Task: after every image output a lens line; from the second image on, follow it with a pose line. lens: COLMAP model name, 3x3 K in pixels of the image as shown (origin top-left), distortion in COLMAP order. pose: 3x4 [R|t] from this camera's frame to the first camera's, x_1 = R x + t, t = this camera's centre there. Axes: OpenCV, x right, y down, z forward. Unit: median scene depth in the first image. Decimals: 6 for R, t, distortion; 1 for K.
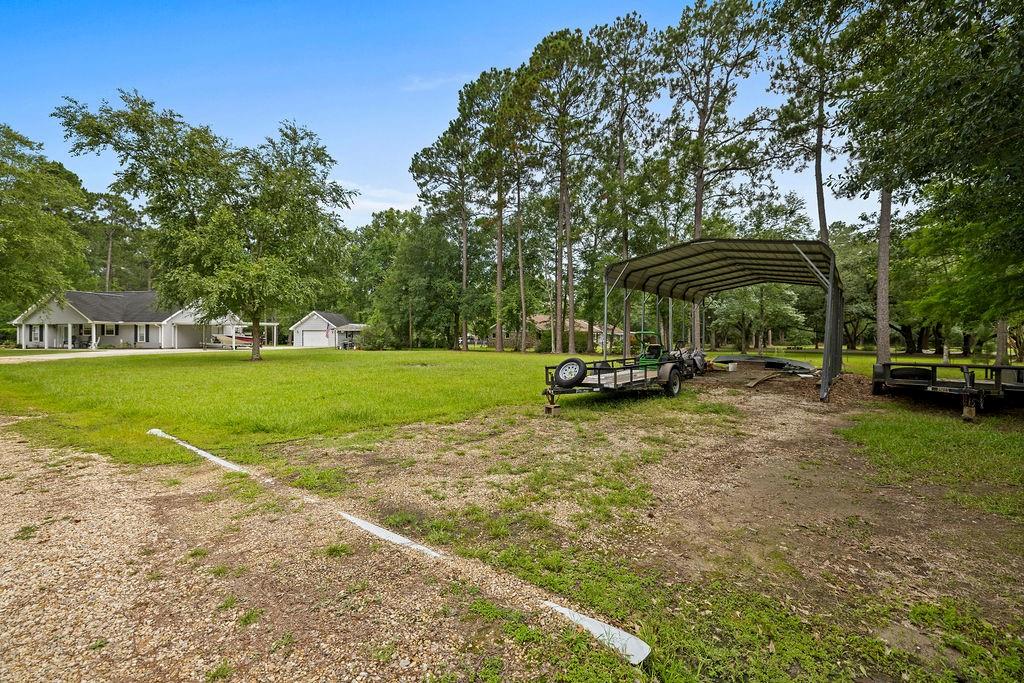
lens RADIAL K [[434.6, 0, 510.9], [0, 434.6, 340.1], [0, 0, 1]] dist [0.004745, 0.000812]
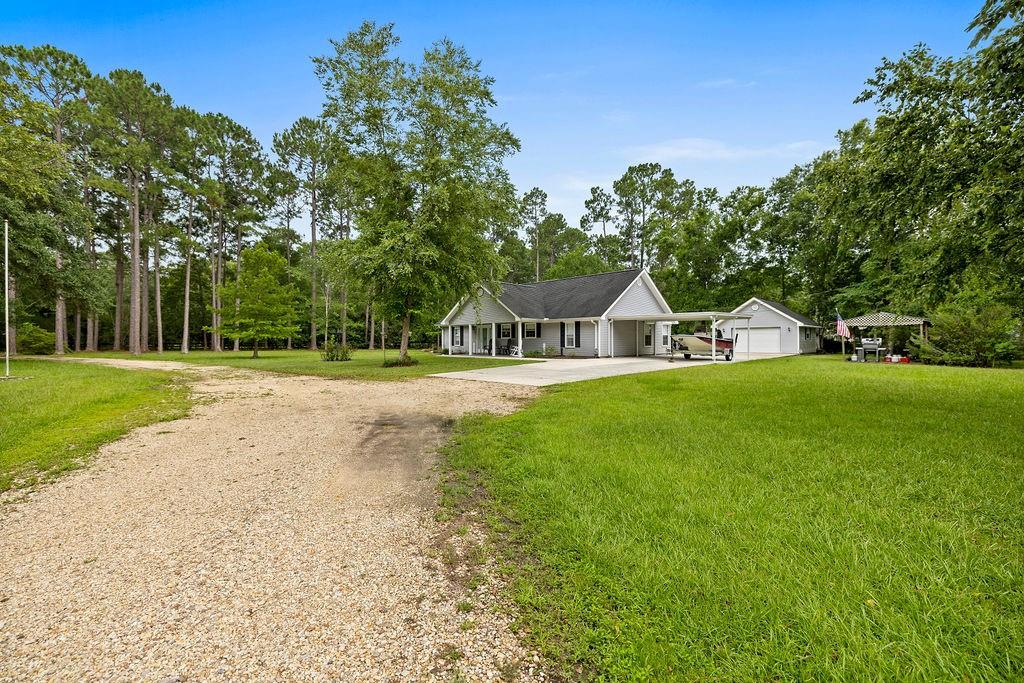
lens RADIAL K [[434.6, 0, 507.2], [0, 434.6, 340.0], [0, 0, 1]] dist [0.004745, 0.000812]
pose [[0.795047, -0.005333, -0.606524, -0.511579], [0.004066, 0.999986, -0.003463, -0.005069], [0.606534, 0.000287, 0.795057, 0.396437]]
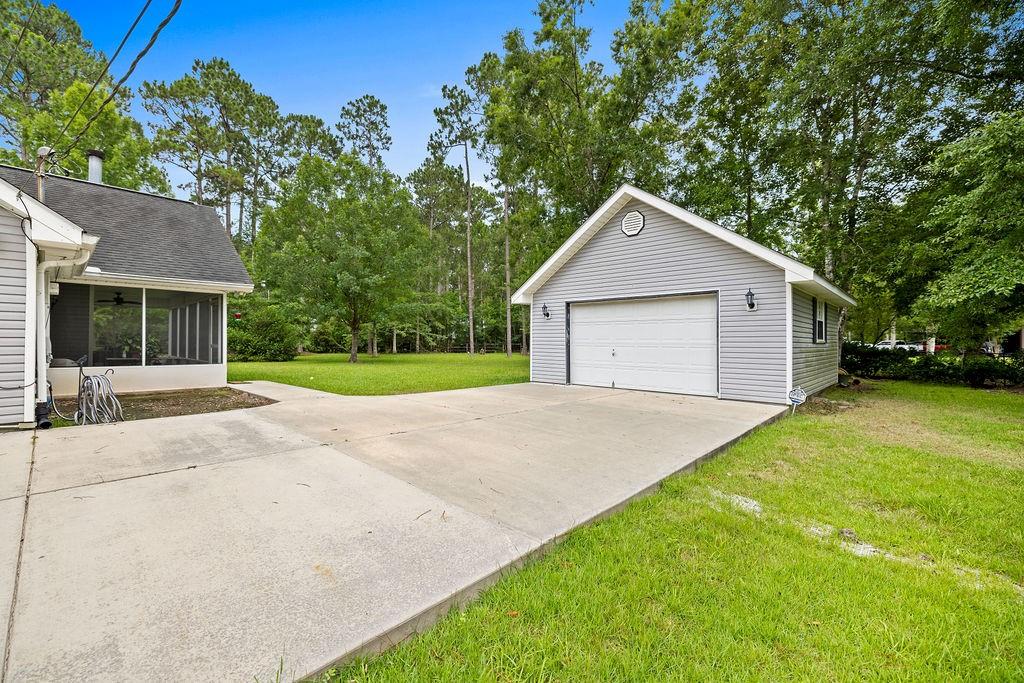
lens RADIAL K [[434.6, 0, 515.5], [0, 434.6, 342.2], [0, 0, 1]] dist [0.004745, 0.000812]
pose [[0.825242, -0.000527, -0.564779, -0.571508], [-0.000311, 0.999999, -0.001386, -0.010731], [0.564779, 0.001319, 0.825241, 1.219125]]
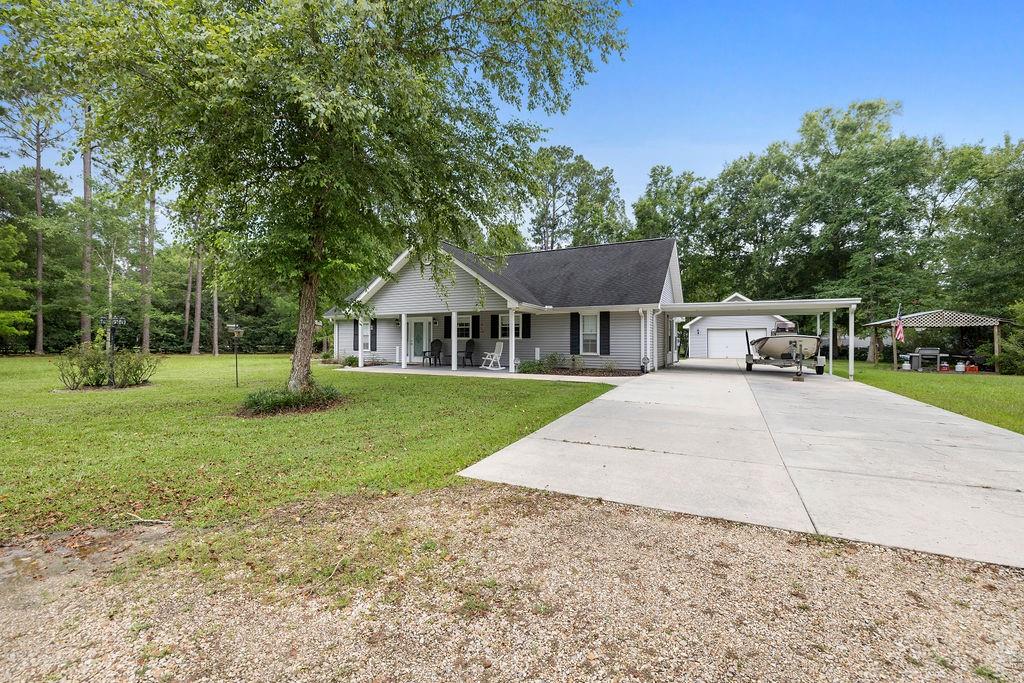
lens RADIAL K [[434.6, 0, 513.7], [0, 434.6, 345.9], [0, 0, 1]] dist [0.004745, 0.000812]
pose [[0.949303, 0.001852, -0.314357, -0.788199], [0.000094, 0.999981, 0.006176, -0.006511], [0.314363, -0.005892, 0.949285, 0.585949]]
